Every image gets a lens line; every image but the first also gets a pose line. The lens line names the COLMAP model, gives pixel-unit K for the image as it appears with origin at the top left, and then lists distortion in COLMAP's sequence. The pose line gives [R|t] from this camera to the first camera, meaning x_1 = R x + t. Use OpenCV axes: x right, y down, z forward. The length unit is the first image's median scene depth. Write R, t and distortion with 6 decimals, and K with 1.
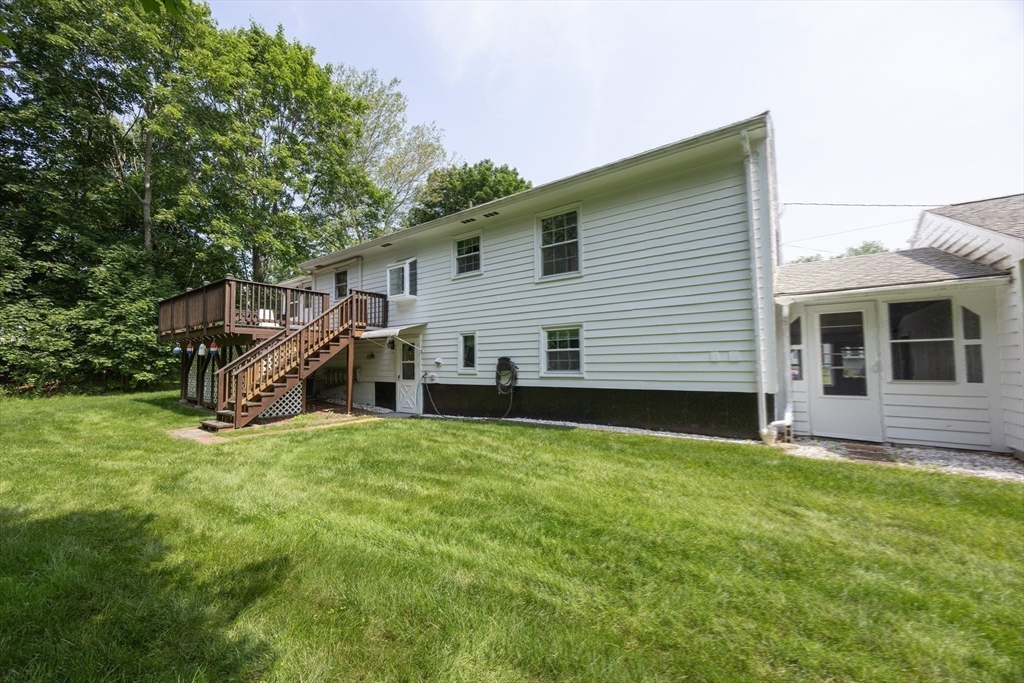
lens RADIAL K [[392.8, 0, 512.0], [0, 392.8, 341.5], [0, 0, 1]] dist [0.001849, 0.000431]
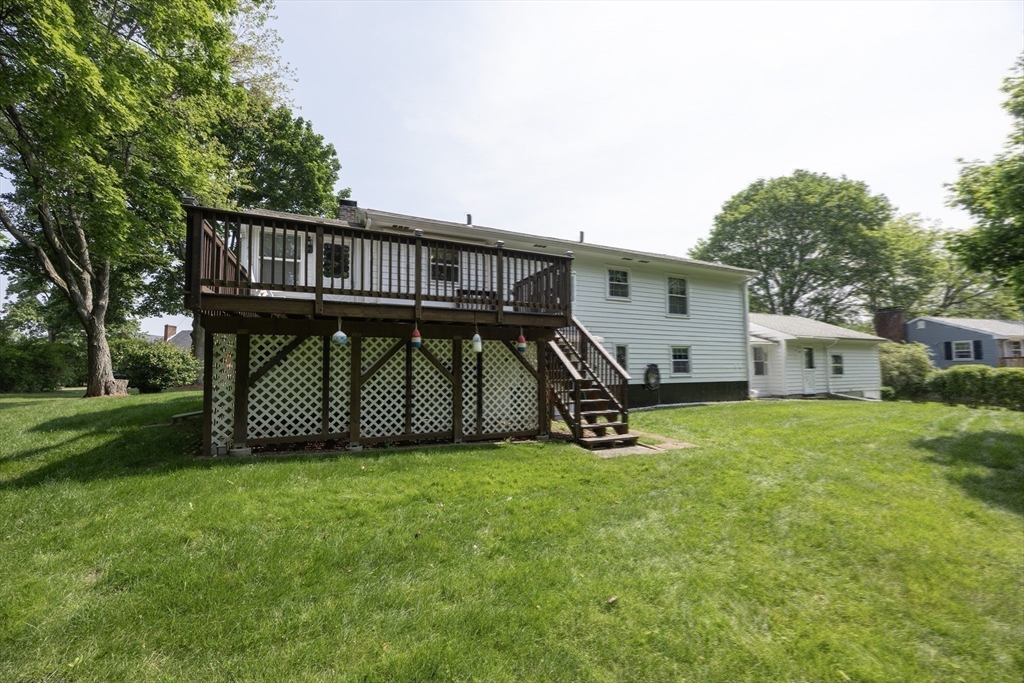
lens RADIAL K [[392.8, 0, 512.0], [0, 392.8, 341.5], [0, 0, 1]] dist [0.001849, 0.000431]
pose [[0.485297, 0.058867, 0.872365, -1.207400], [-0.055238, 0.997802, -0.036603, 0.030410], [-0.872603, -0.030425, 0.487482, 0.587076]]
